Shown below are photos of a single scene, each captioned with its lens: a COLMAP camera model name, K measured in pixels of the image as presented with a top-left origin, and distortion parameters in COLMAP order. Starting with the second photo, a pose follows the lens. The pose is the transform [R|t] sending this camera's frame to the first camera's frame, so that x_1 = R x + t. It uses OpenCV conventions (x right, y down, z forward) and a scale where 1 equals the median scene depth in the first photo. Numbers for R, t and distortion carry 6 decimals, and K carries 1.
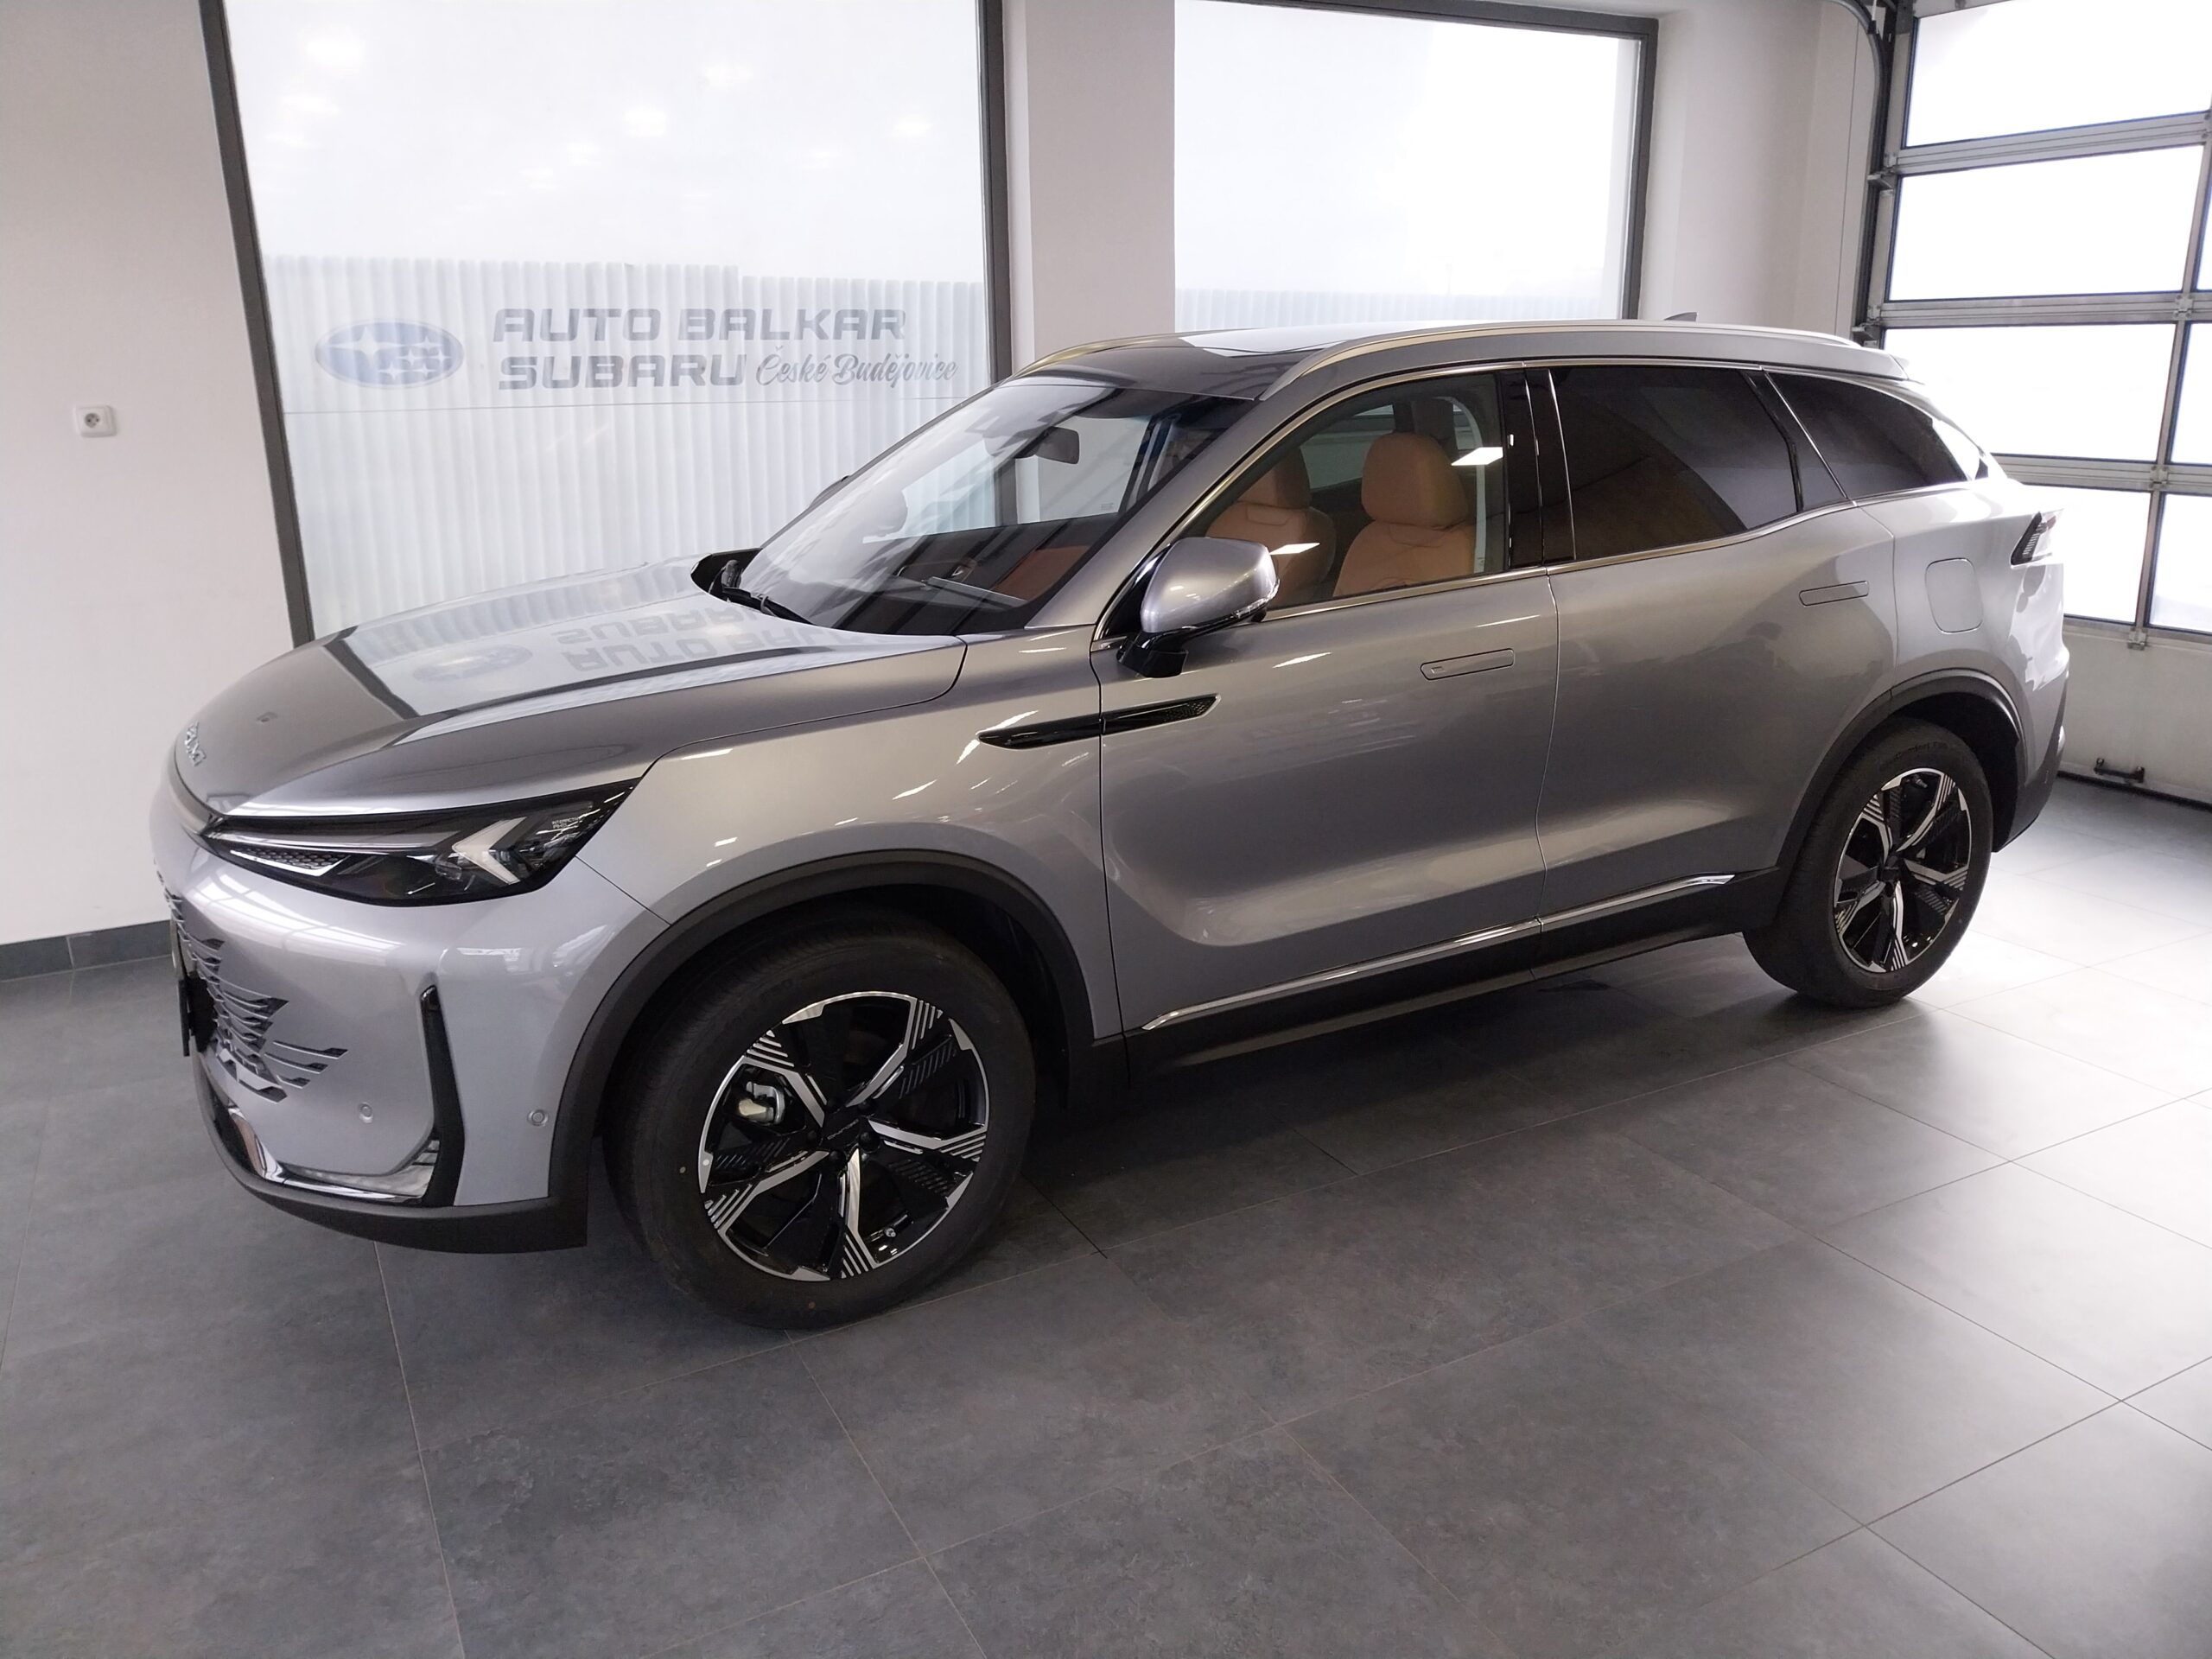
lens RADIAL K [[1642.2, 0, 1101.4], [0, 1642.2, 824.9], [0, 0, 1]] dist [0.008947, -0.010144]
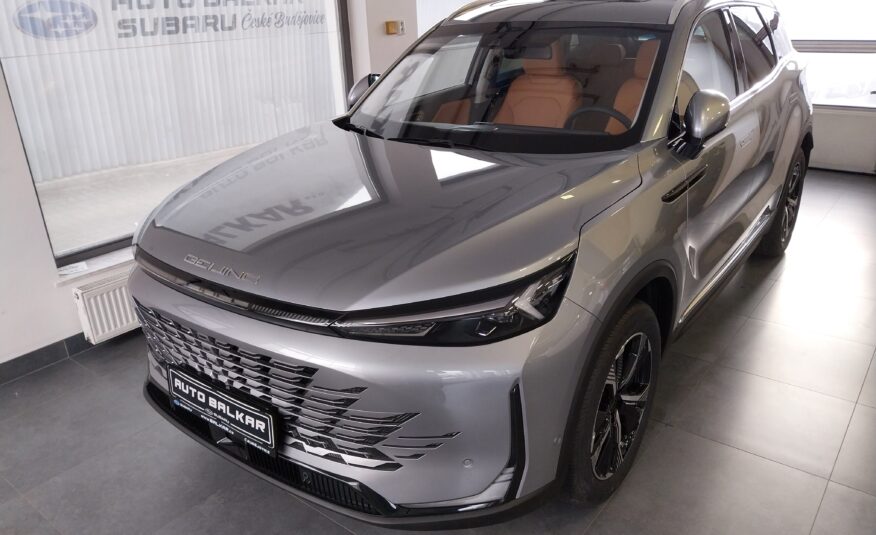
lens RADIAL K [[658.8, 0, 439.3], [0, 658.8, 276.1], [0, 0, 1]] dist [-0.008905, 0.009668]
pose [[0.914391, -0.175991, 0.364578, -0.353653], [0.137611, 0.982060, 0.128925, -0.056964], [-0.380727, -0.067718, 0.922205, 0.198051]]
